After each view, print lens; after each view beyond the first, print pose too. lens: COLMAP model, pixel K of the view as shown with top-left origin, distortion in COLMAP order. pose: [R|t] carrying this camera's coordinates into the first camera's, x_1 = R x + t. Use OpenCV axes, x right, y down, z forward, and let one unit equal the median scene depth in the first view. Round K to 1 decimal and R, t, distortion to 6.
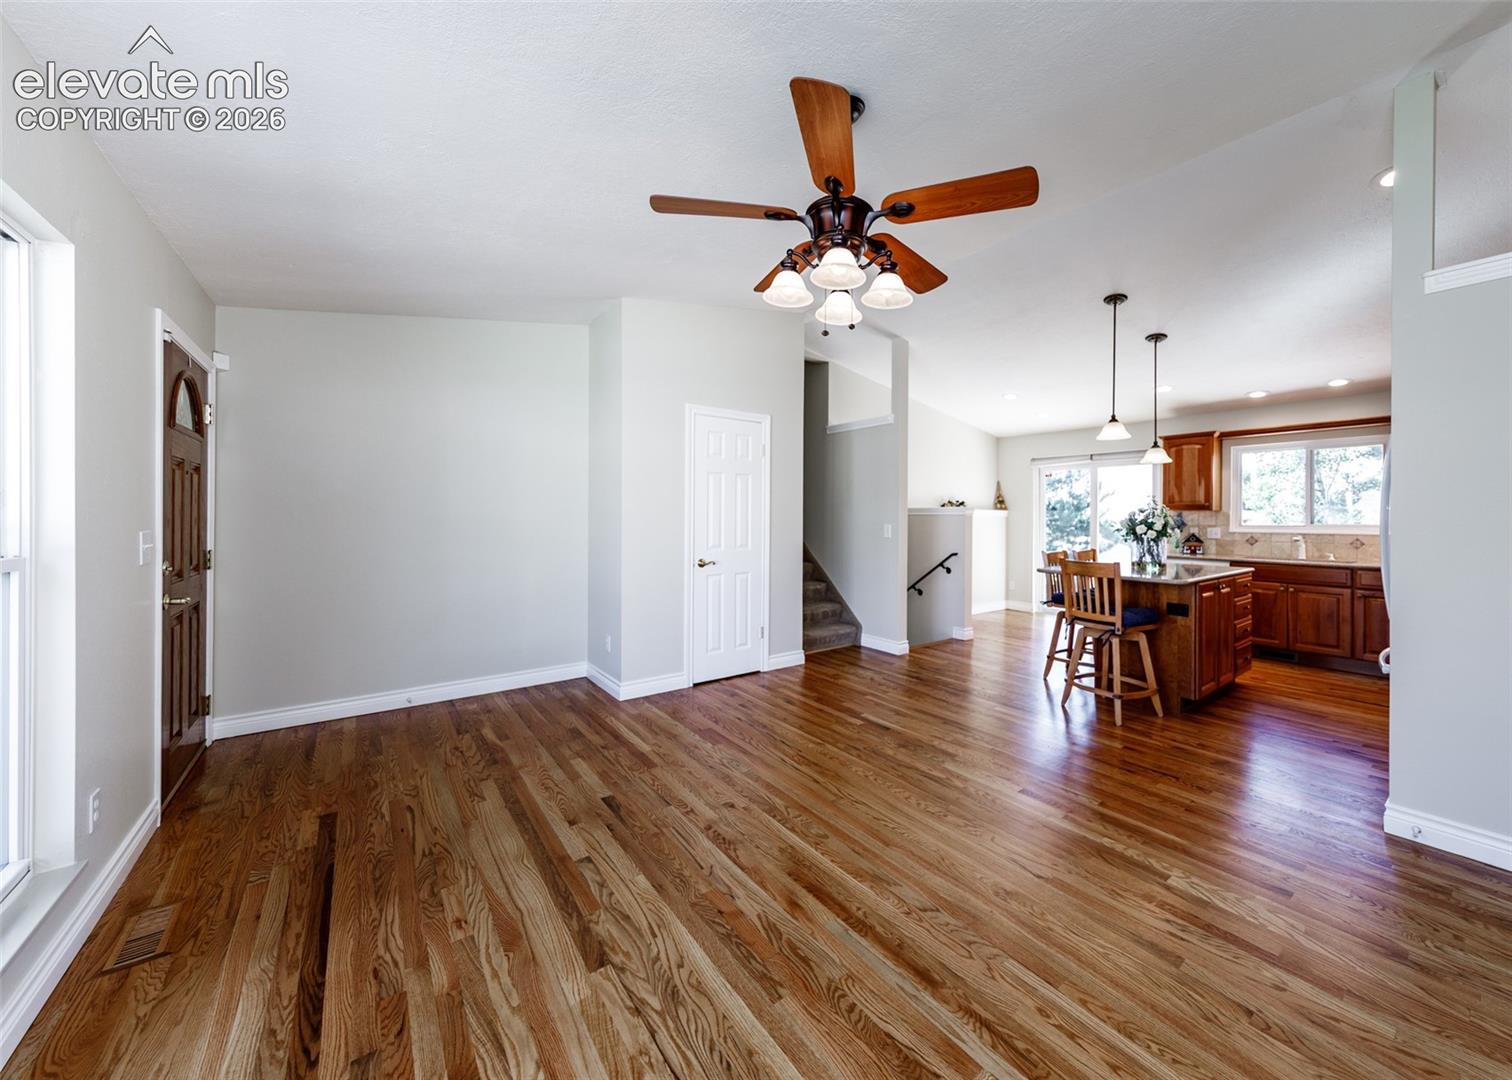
lens RADIAL K [[559.4, 0, 806.4], [0, 559.4, 525.5], [0, 0, 1]] dist [0.000836, -0.000315]
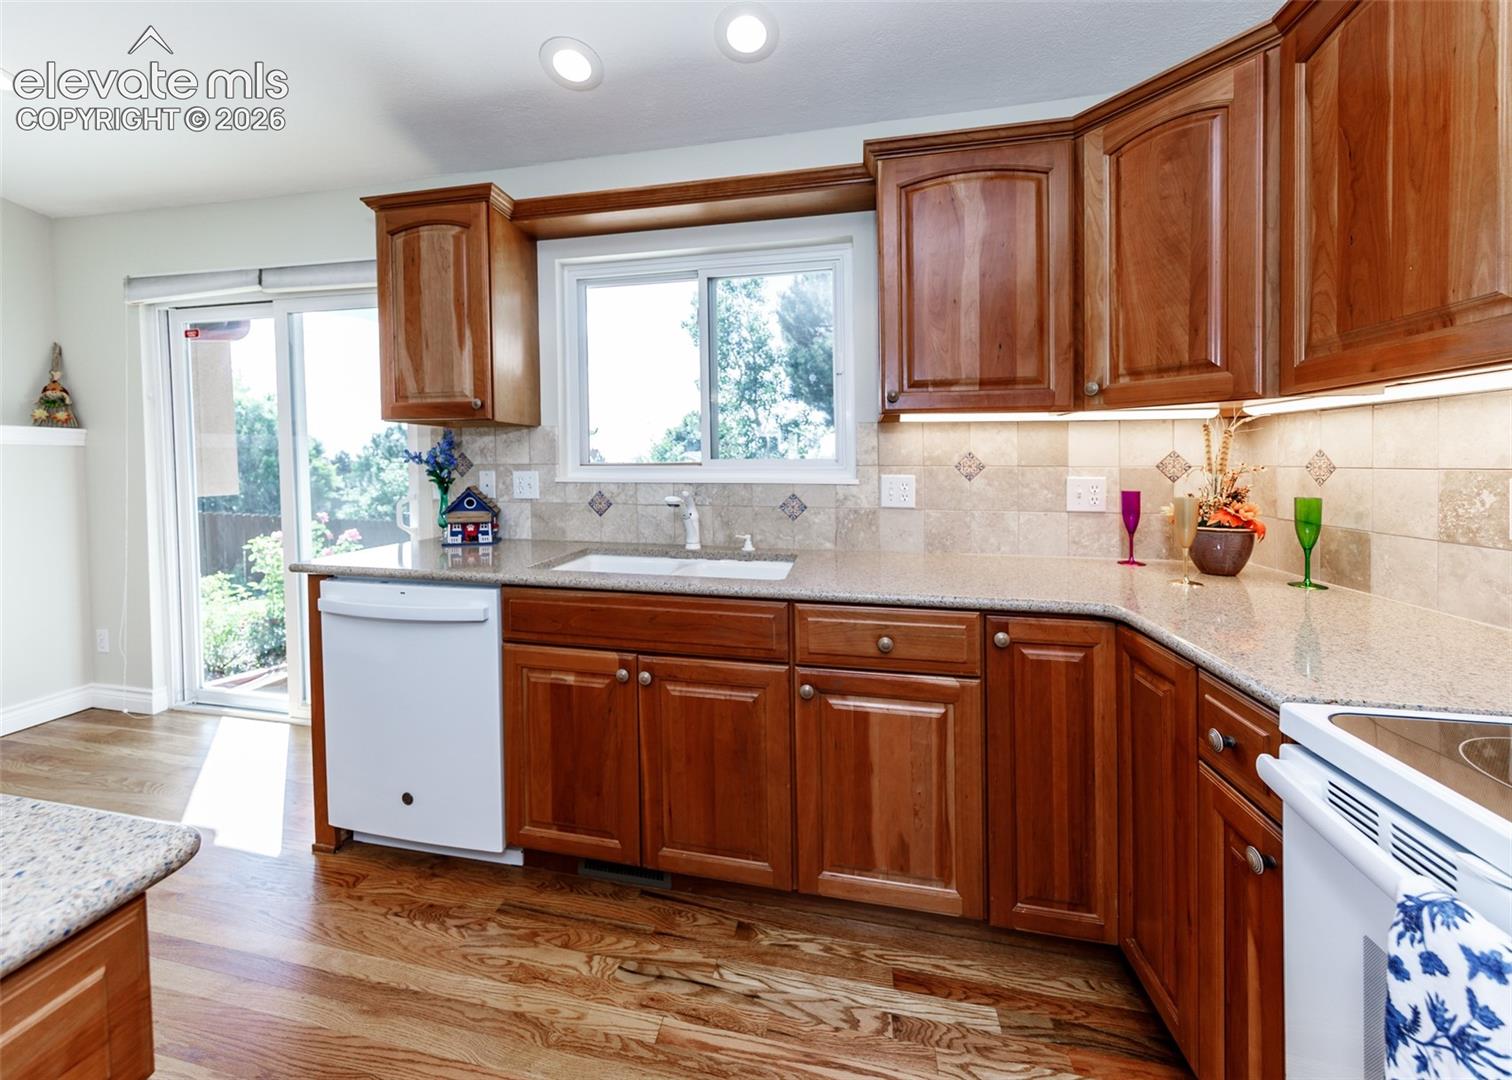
lens RADIAL K [[547.3, 0, 752.9], [0, 547.3, 463.7], [0, 0, 1]] dist [0.001005, -0.000387]
pose [[0.750185, -0.012042, 0.661119, 1.563886], [0.014496, 0.999893, 0.001764, 0.001642], [-0.661069, 0.008261, 0.750279, 1.612671]]
